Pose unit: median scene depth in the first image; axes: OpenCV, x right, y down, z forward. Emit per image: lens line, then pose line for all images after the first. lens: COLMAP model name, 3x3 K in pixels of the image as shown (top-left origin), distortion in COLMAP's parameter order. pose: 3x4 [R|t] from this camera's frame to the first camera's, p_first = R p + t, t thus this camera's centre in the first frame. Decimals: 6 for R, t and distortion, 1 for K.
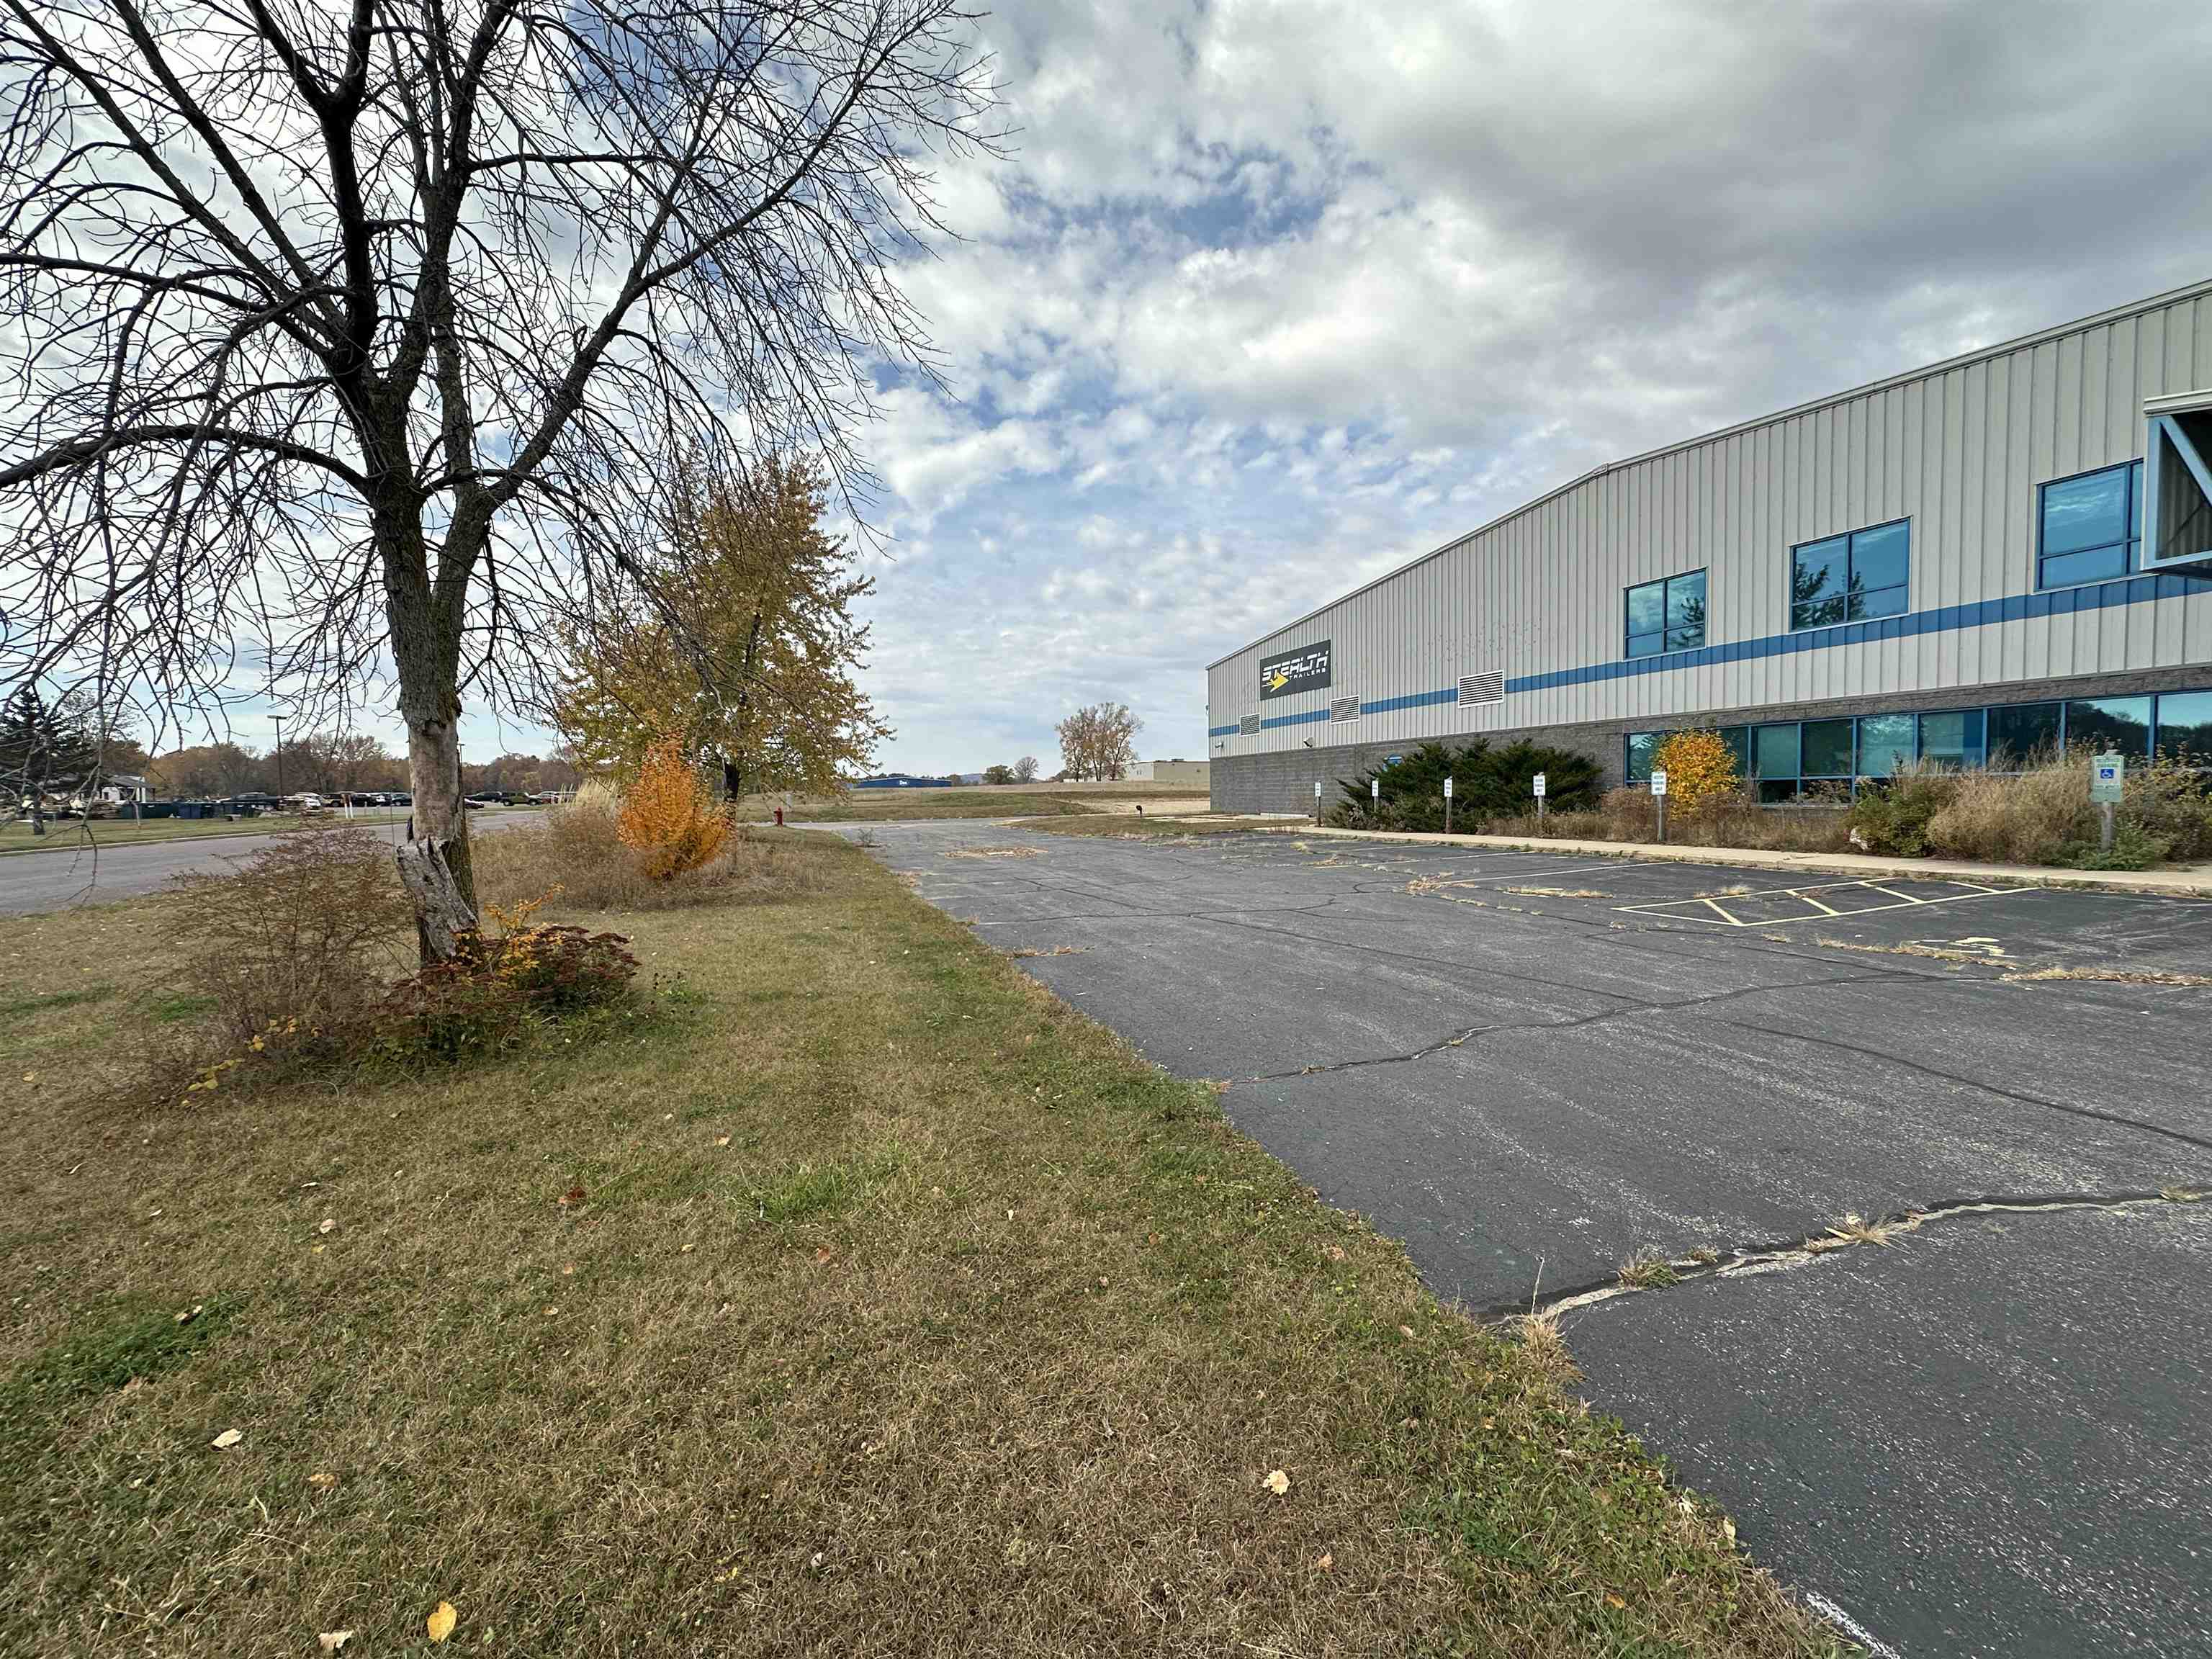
lens RADIAL K [[880.5, 0, 1106.0], [0, 880.5, 829.5], [0, 0, 1]] dist [-0.000816, -0.000155]
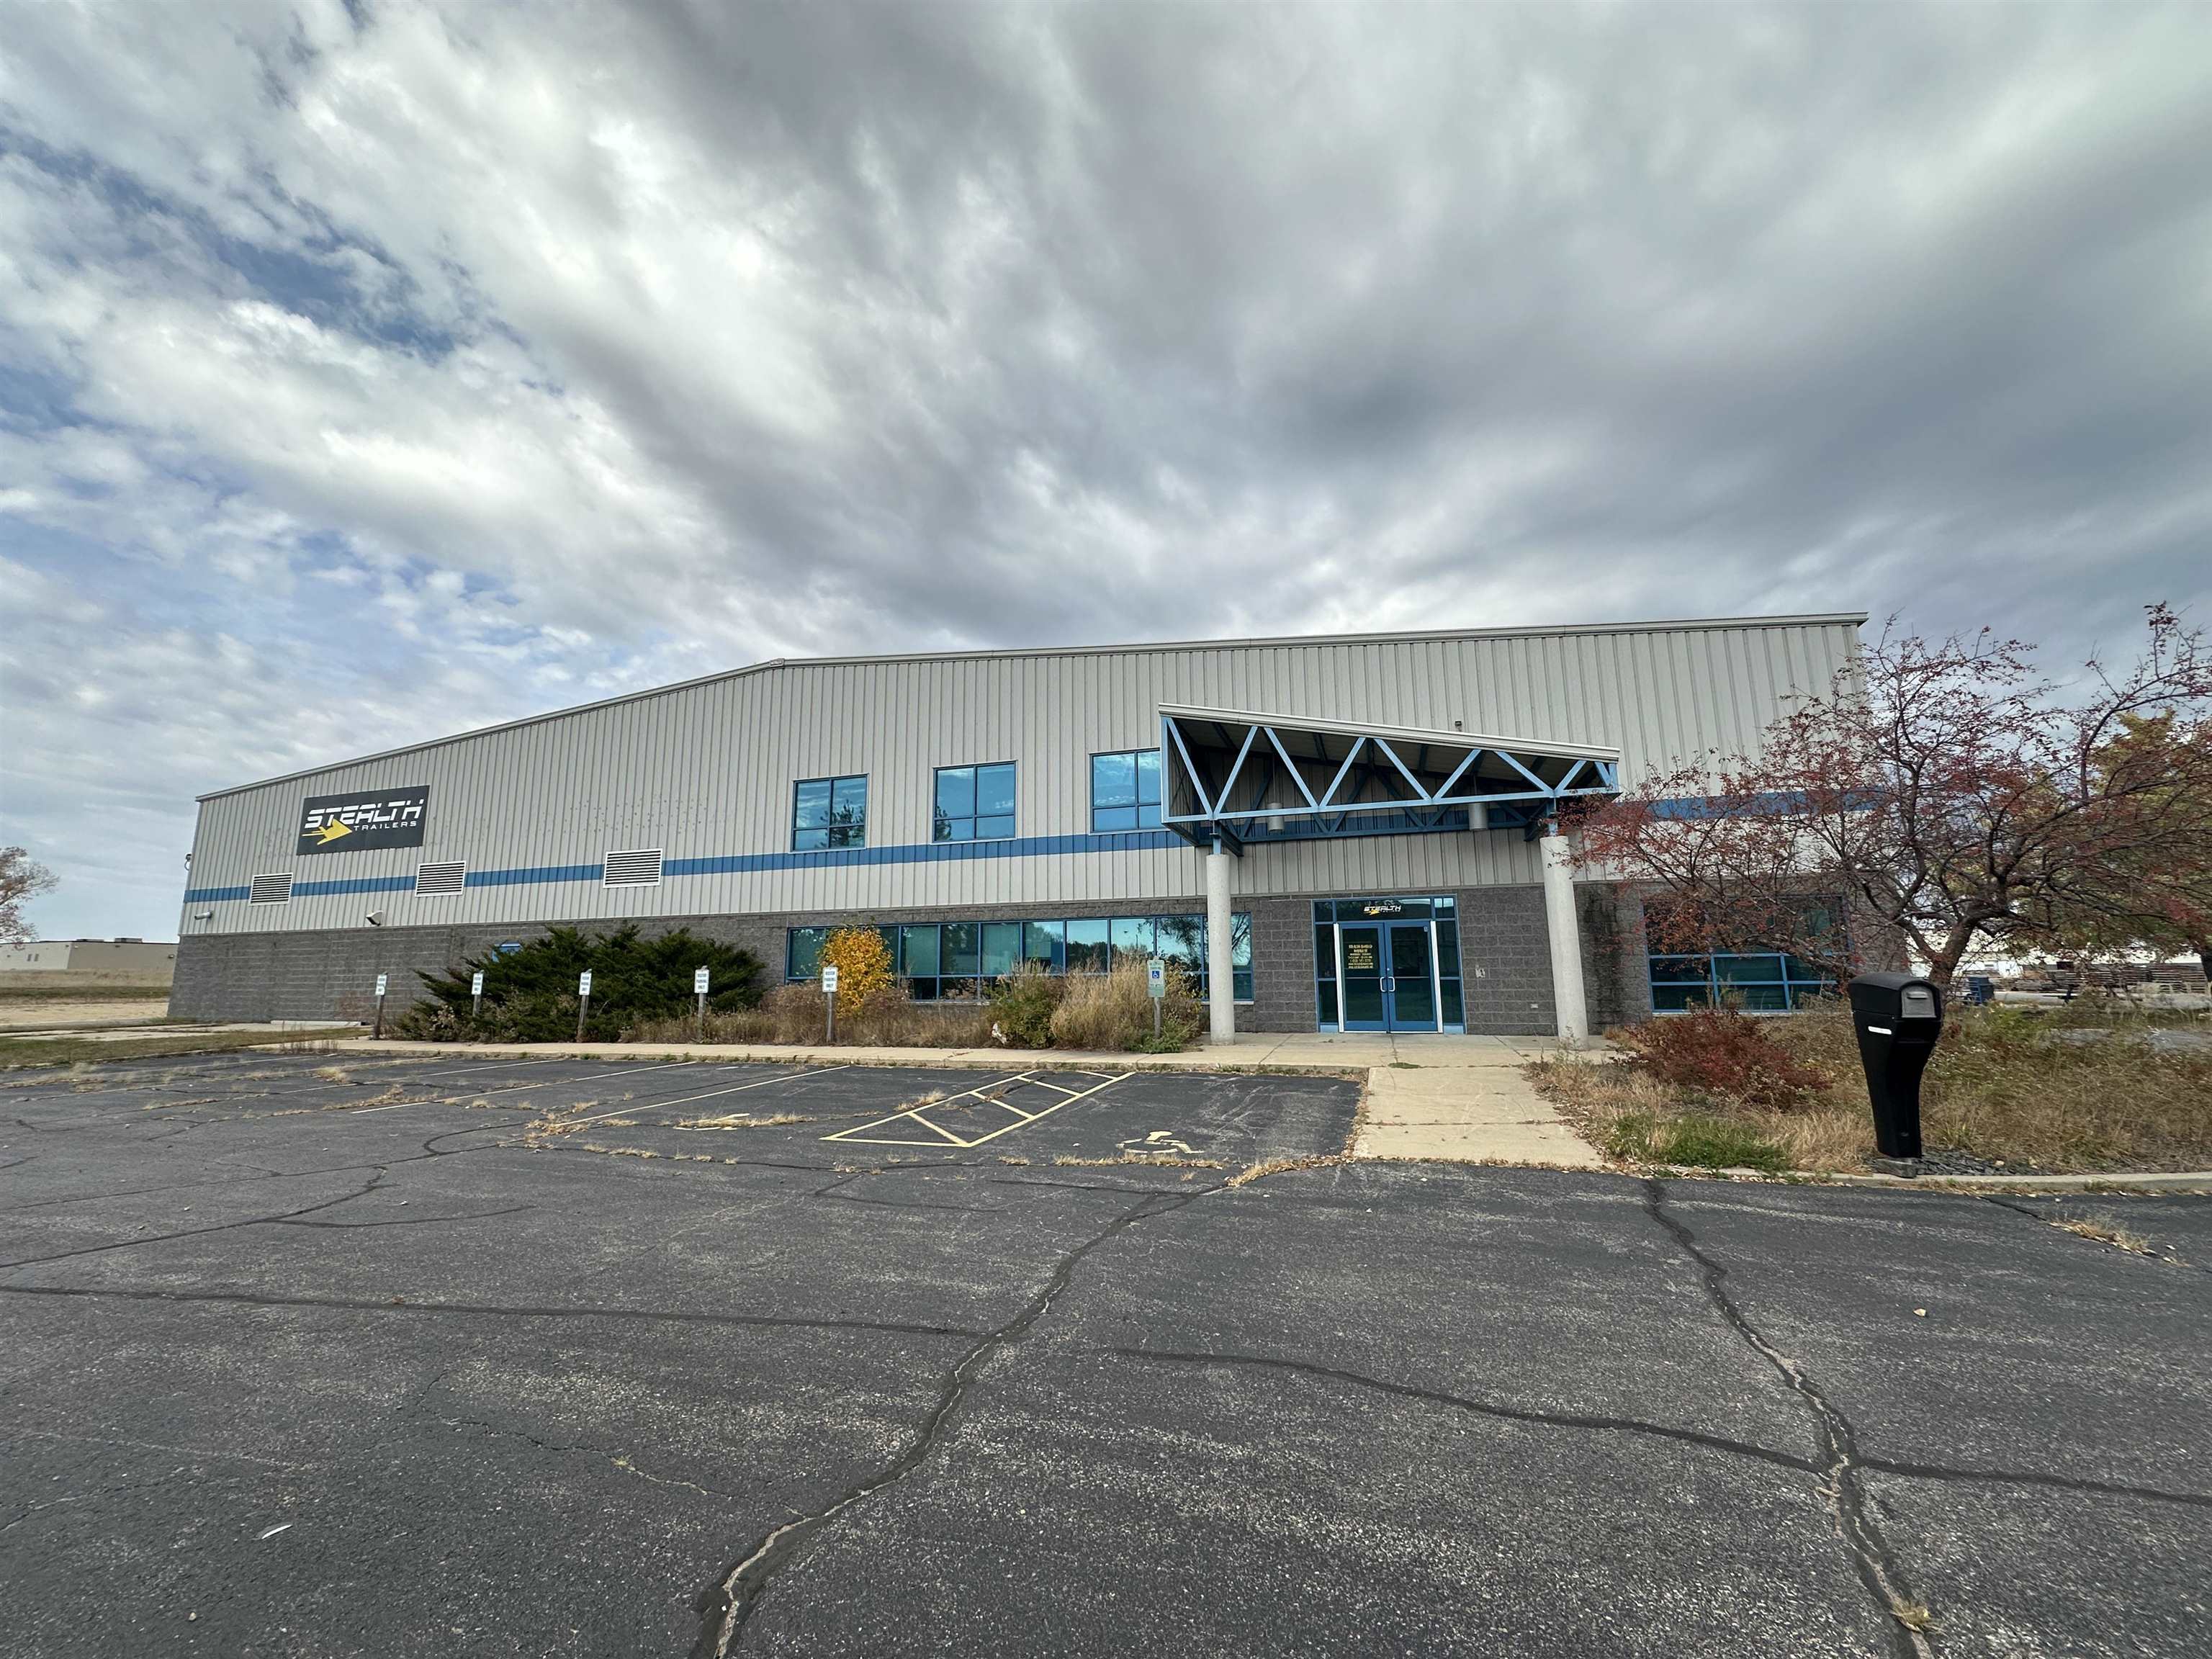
lens RADIAL K [[880.5, 0, 1106.0], [0, 880.5, 829.5], [0, 0, 1]] dist [-0.000816, -0.000155]
pose [[0.610778, 0.143574, 0.778677, 0.038313], [0.032482, 0.978052, -0.205814, -0.004647], [-0.791136, 0.151000, 0.592709, 0.140126]]
